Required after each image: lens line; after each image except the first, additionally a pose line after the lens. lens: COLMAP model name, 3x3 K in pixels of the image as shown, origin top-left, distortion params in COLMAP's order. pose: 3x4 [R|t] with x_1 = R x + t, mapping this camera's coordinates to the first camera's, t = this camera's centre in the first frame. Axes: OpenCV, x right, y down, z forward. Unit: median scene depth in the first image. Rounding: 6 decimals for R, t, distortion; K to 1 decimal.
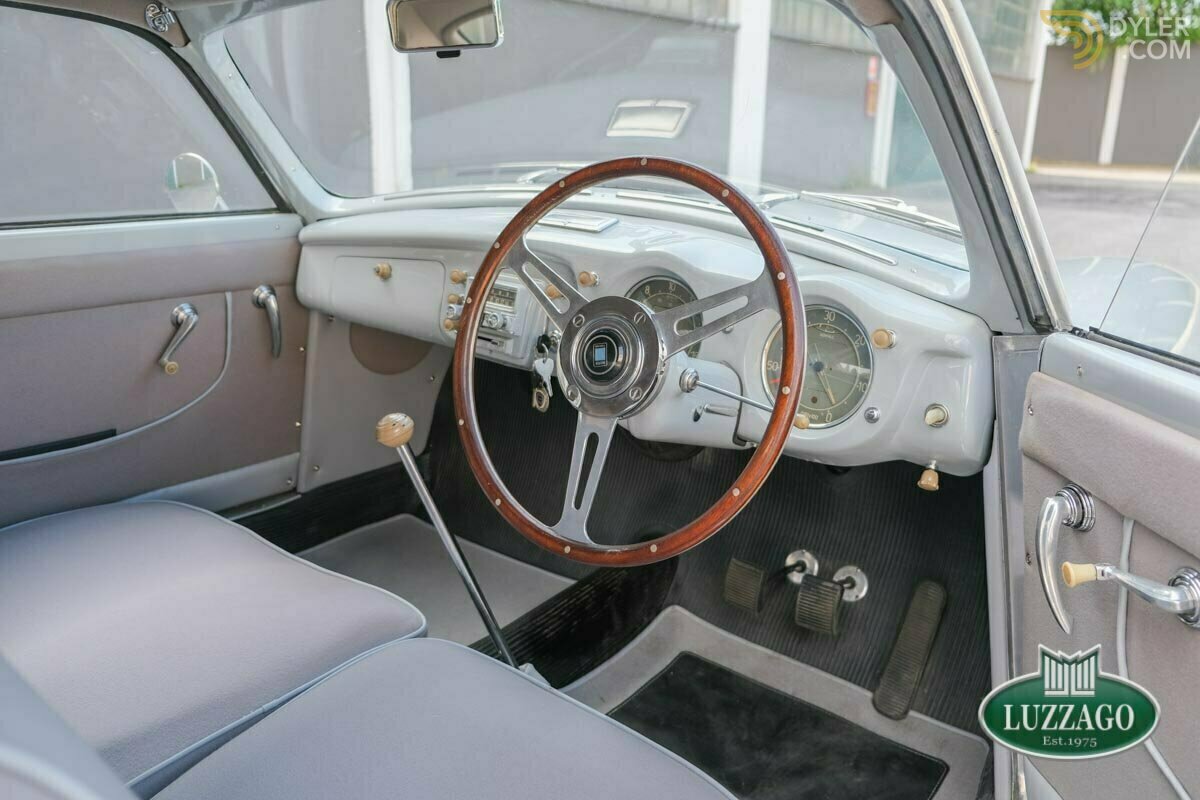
lens RADIAL K [[919.9, 0, 599.5], [0, 919.9, 400.6], [0, 0, 1]] dist [-0.039657, 0.008901]
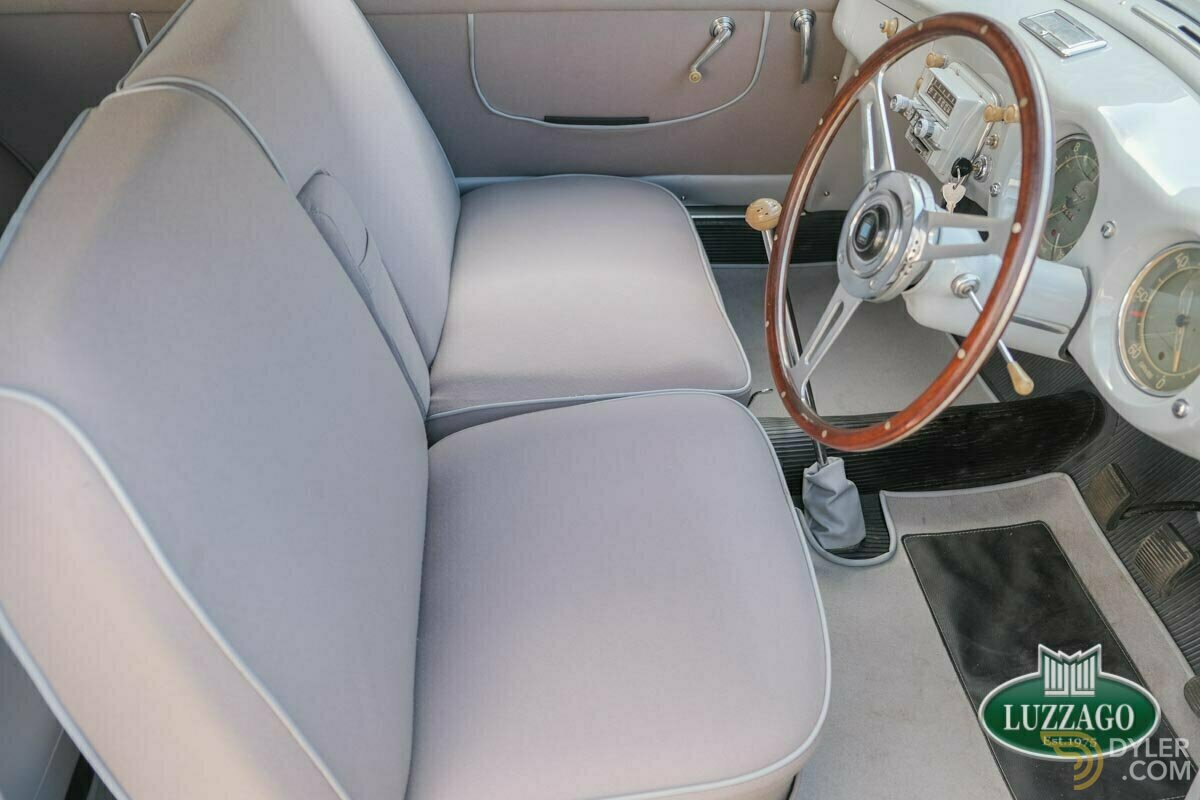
lens RADIAL K [[919.9, 0, 598.8], [0, 919.9, 400.2], [0, 0, 1]] dist [-0.039657, 0.008901]
pose [[0.694761, 0.441000, -0.568178, 0.257941], [-0.199523, 0.877137, 0.436830, -0.154505], [0.691012, -0.190128, 0.697391, 0.066265]]
